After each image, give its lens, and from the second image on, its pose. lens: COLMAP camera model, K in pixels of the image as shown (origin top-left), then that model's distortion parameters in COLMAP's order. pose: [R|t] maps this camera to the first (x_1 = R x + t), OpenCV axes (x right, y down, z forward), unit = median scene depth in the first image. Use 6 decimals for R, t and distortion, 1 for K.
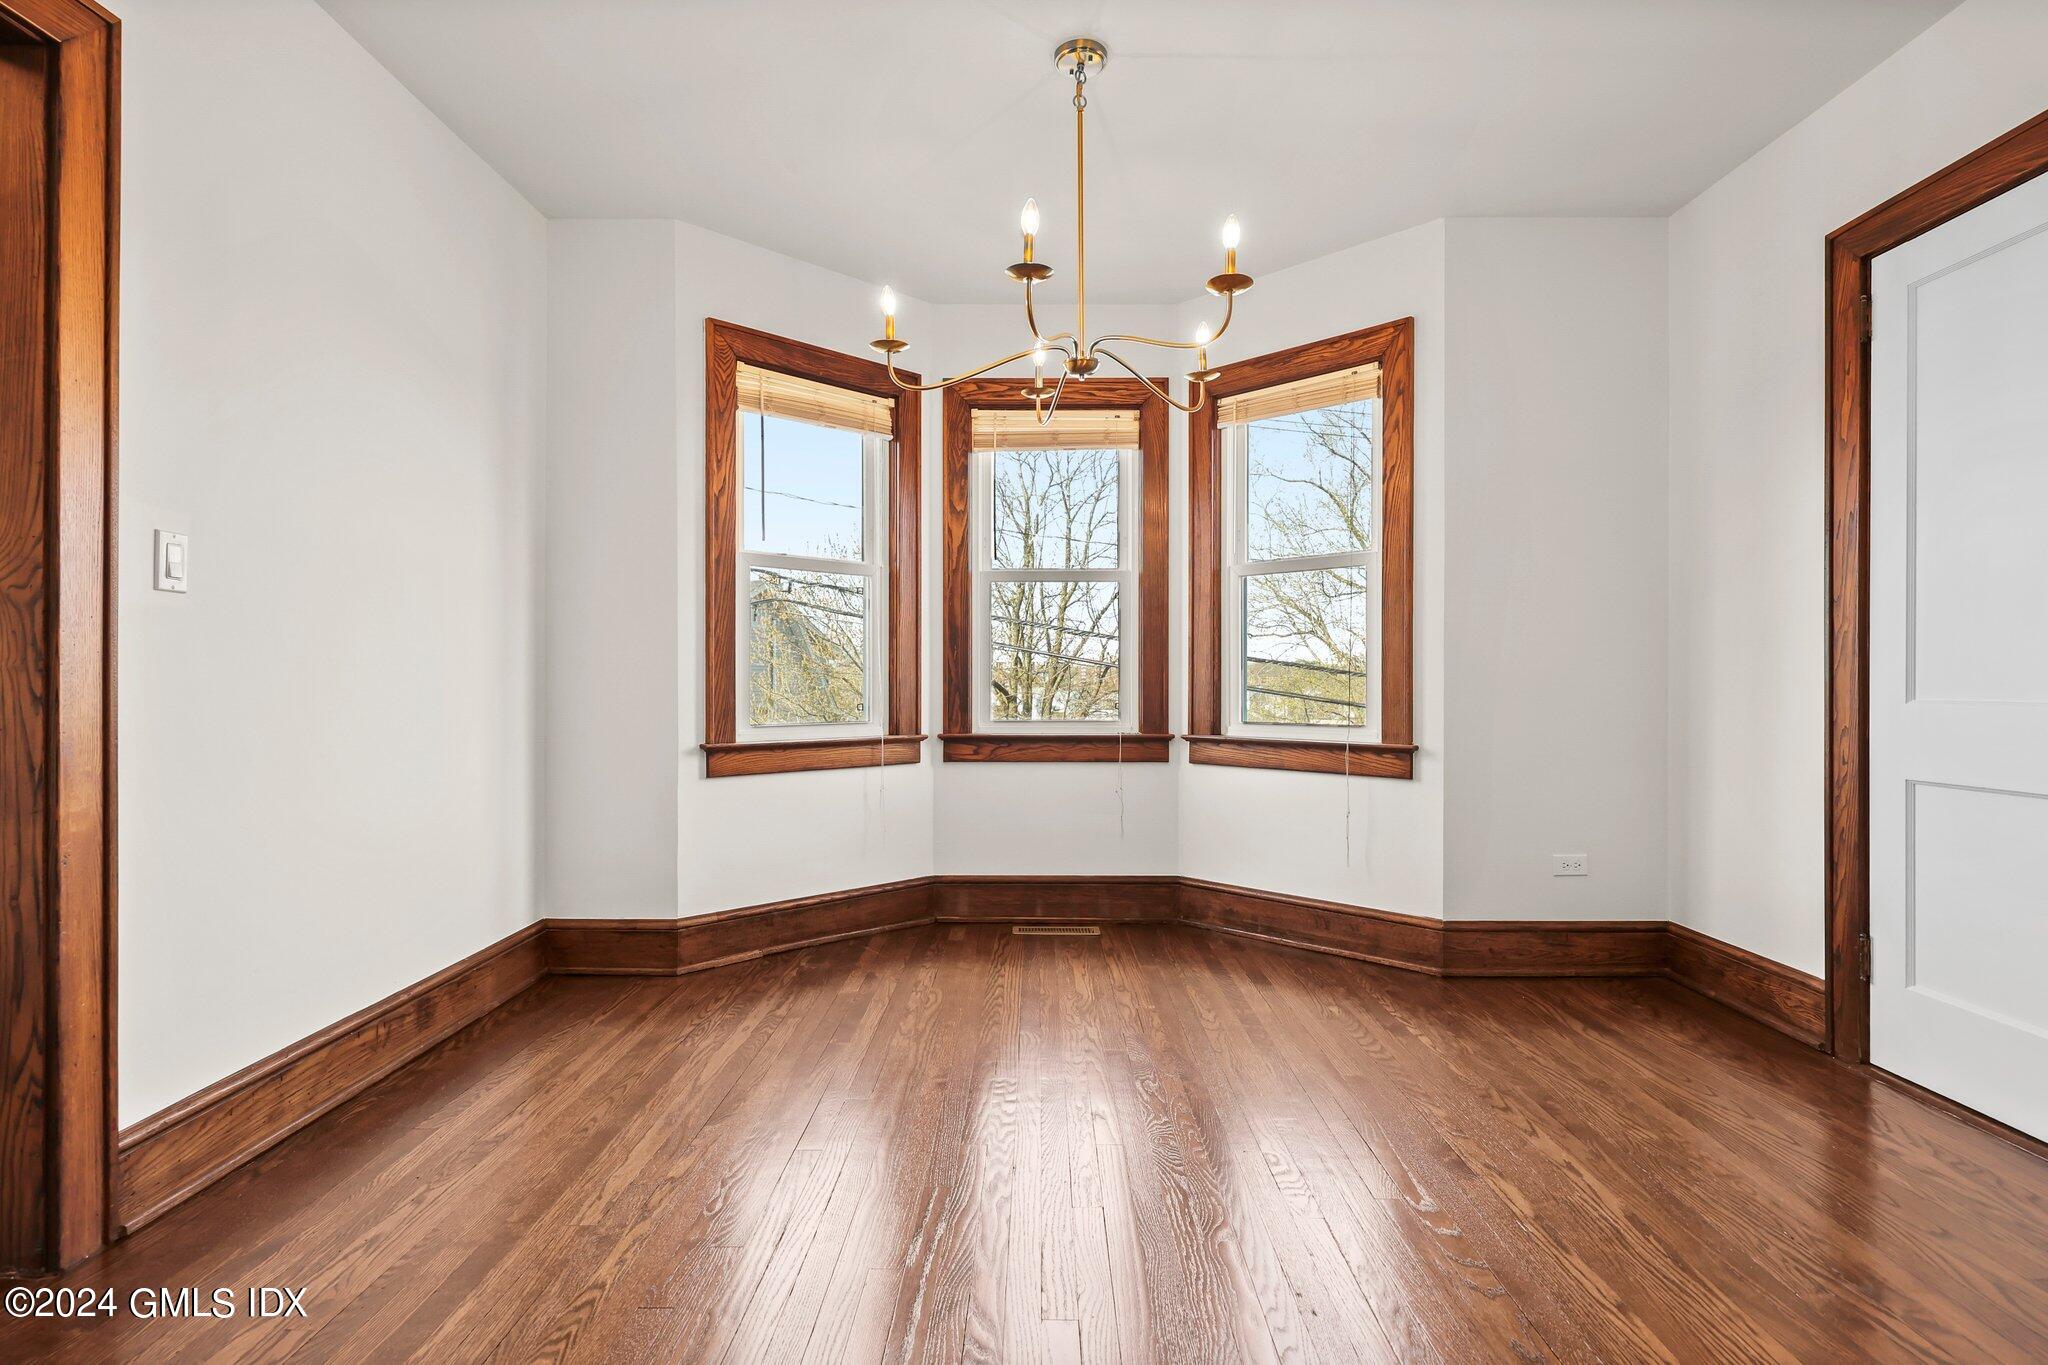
lens RADIAL K [[1031.6, 0, 1024.0], [0, 1031.6, 682.5], [0, 0, 1]] dist [0.001172, -0.001115]
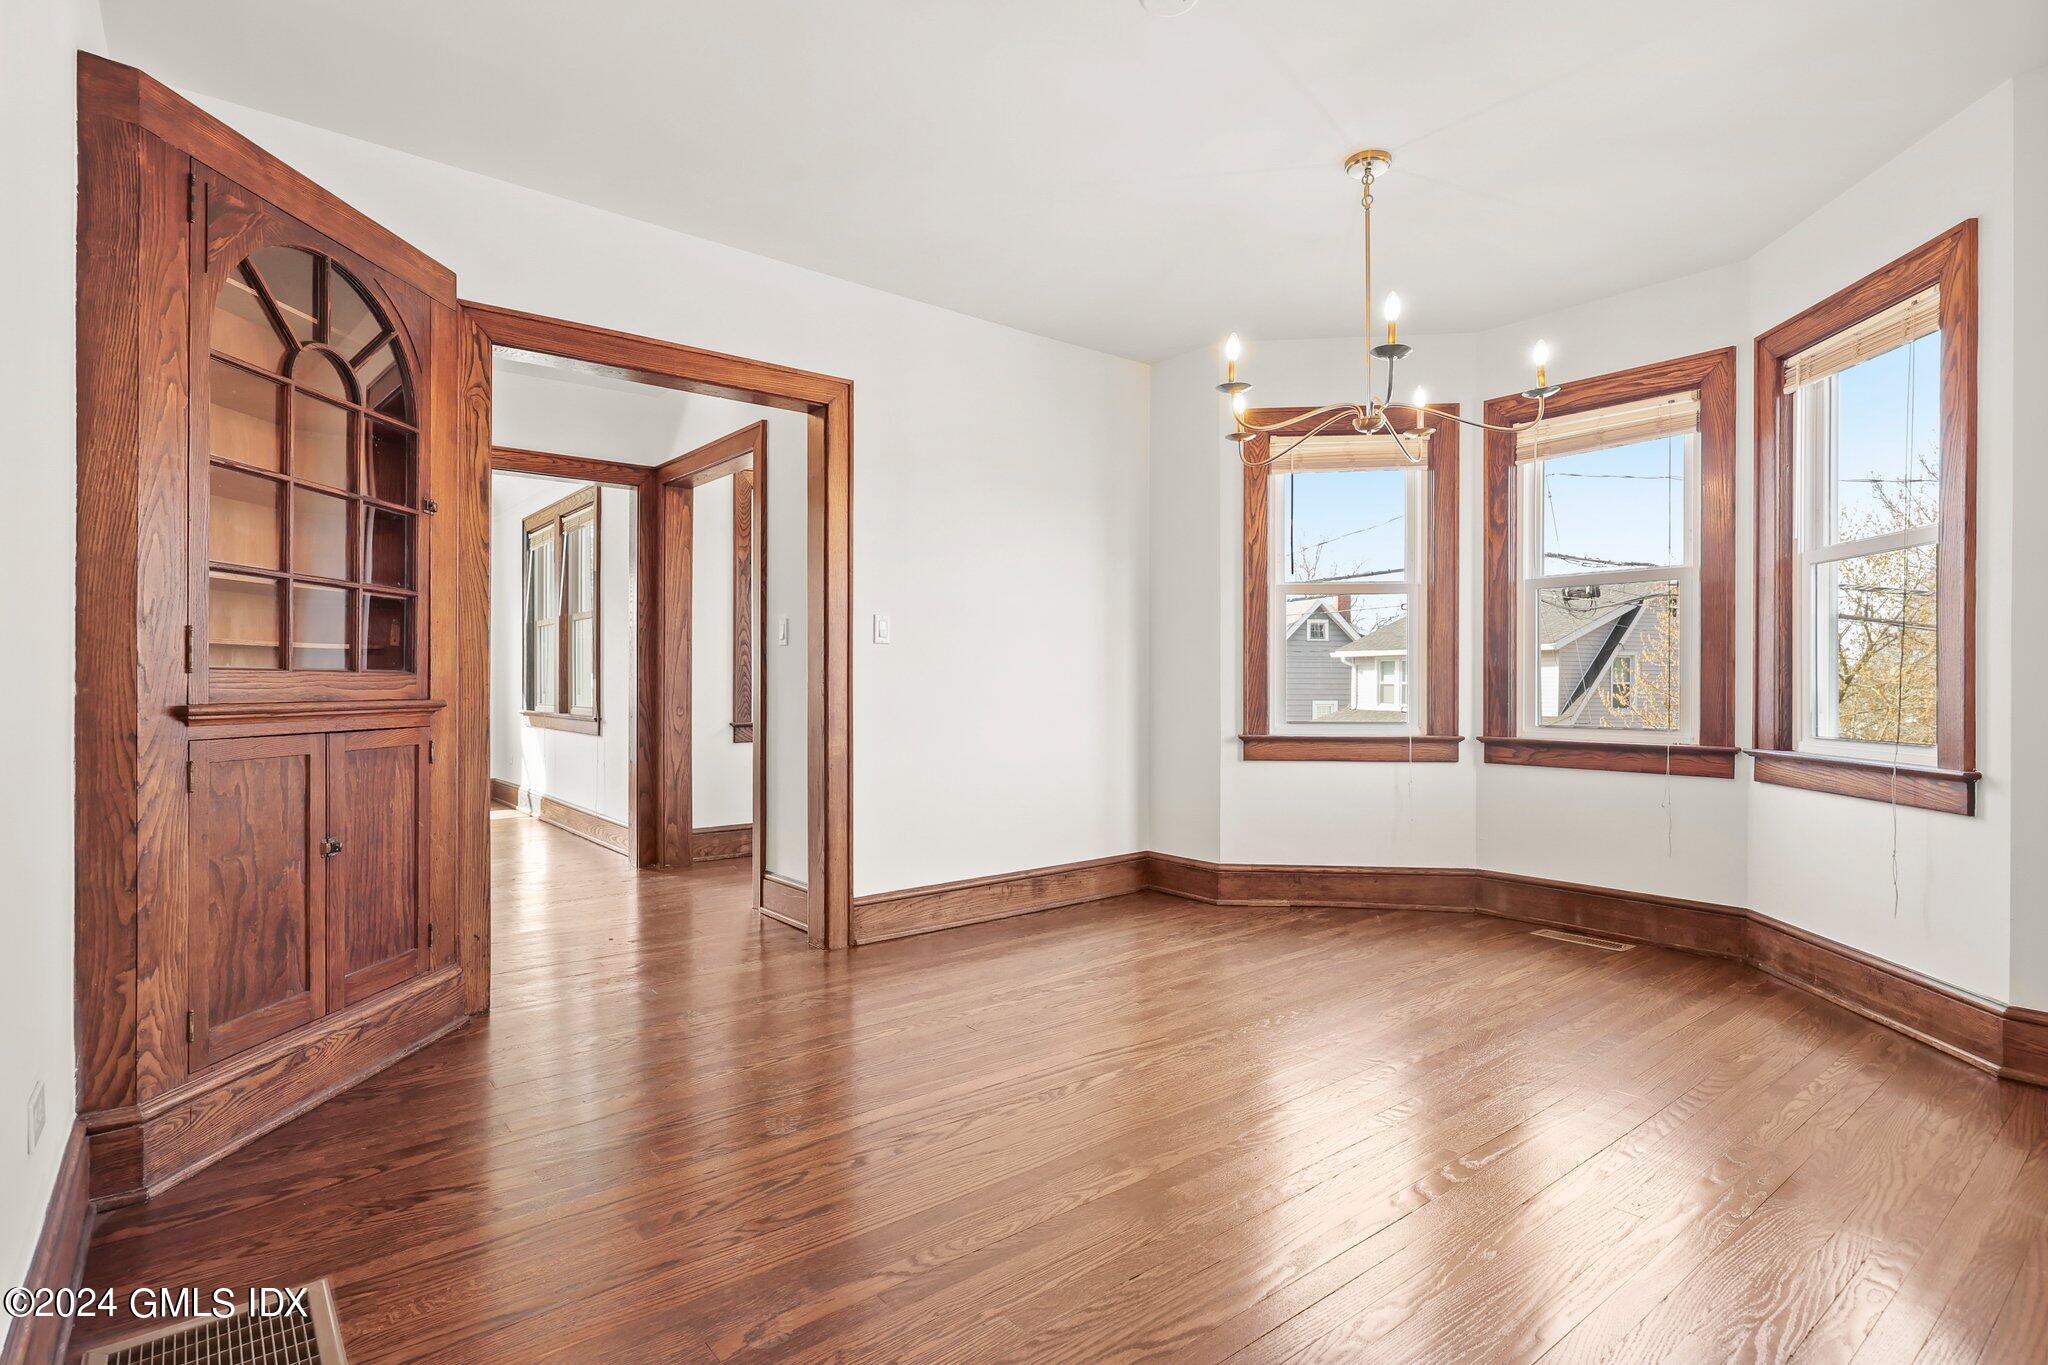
lens RADIAL K [[1031.6, 0, 1024.0], [0, 1031.6, 682.5], [0, 0, 1]] dist [0.001172, -0.001115]
pose [[0.625765, -0.000395, -0.780012, 0.513446], [-0.001216, 0.999998, -0.001482, -0.003956], [0.780011, 0.001876, 0.625763, -0.036772]]
